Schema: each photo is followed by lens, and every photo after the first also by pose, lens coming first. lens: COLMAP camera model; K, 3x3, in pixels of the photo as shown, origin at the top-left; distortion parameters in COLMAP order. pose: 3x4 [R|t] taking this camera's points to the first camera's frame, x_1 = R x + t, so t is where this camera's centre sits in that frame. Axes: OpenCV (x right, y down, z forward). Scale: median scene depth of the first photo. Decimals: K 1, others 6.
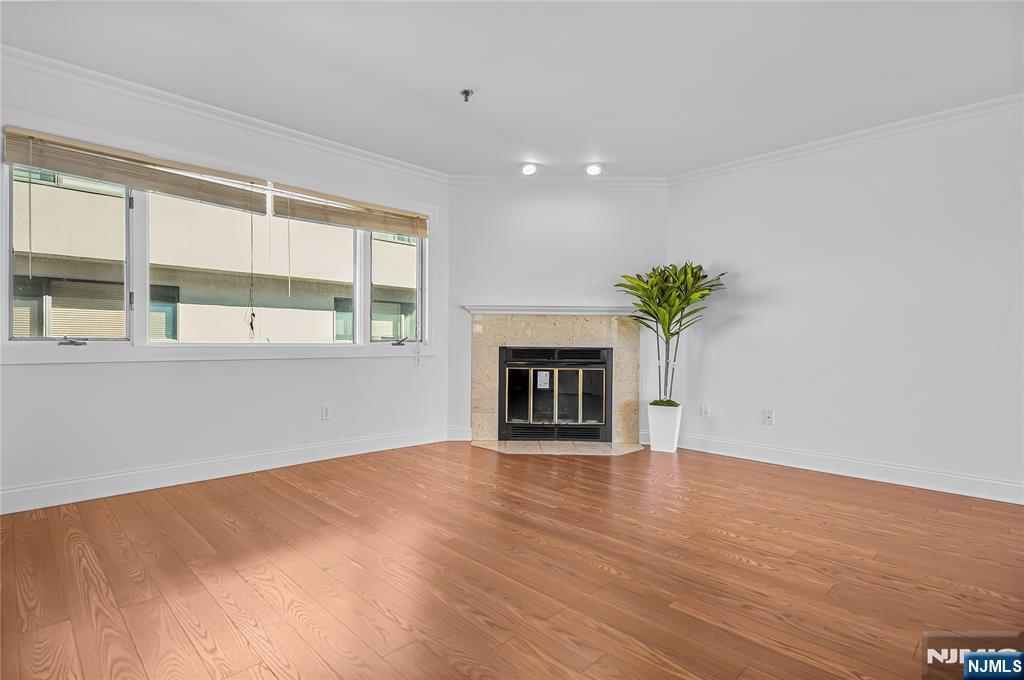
lens RADIAL K [[502.9, 0, 512.0], [0, 502.9, 340.0], [0, 0, 1]] dist [0.000363, -0.000155]
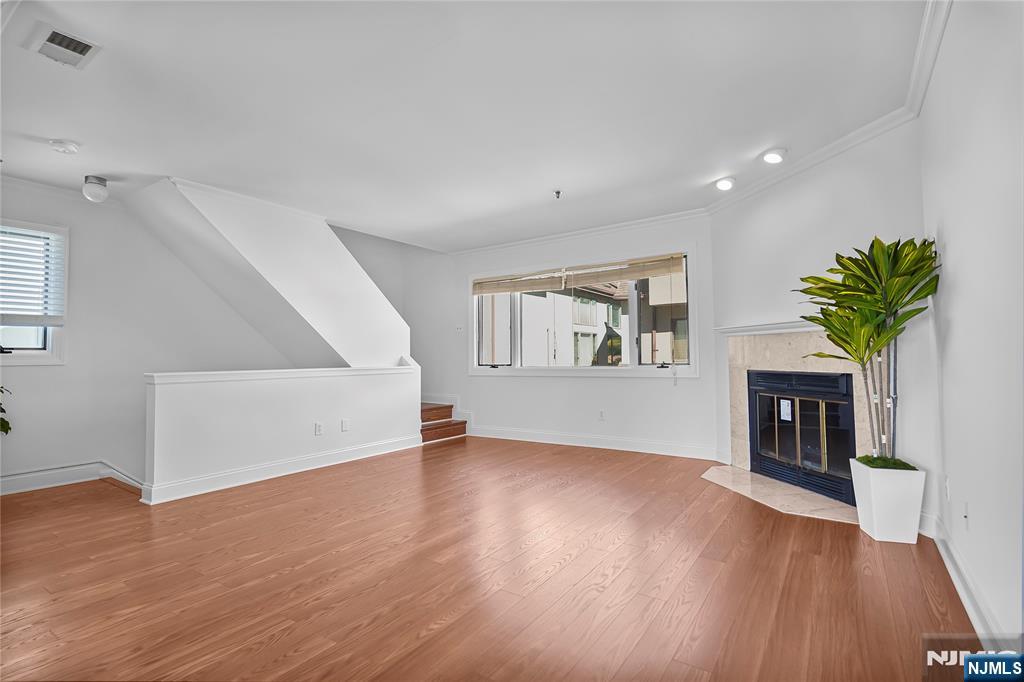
lens RADIAL K [[502.9, 0, 512.0], [0, 502.9, 341.0], [0, 0, 1]] dist [0.000363, -0.000155]
pose [[0.194177, -0.043269, -0.980012, 0.812754], [0.015178, 0.999040, -0.041101, -0.008987], [0.980849, -0.006894, 0.194647, 0.384399]]
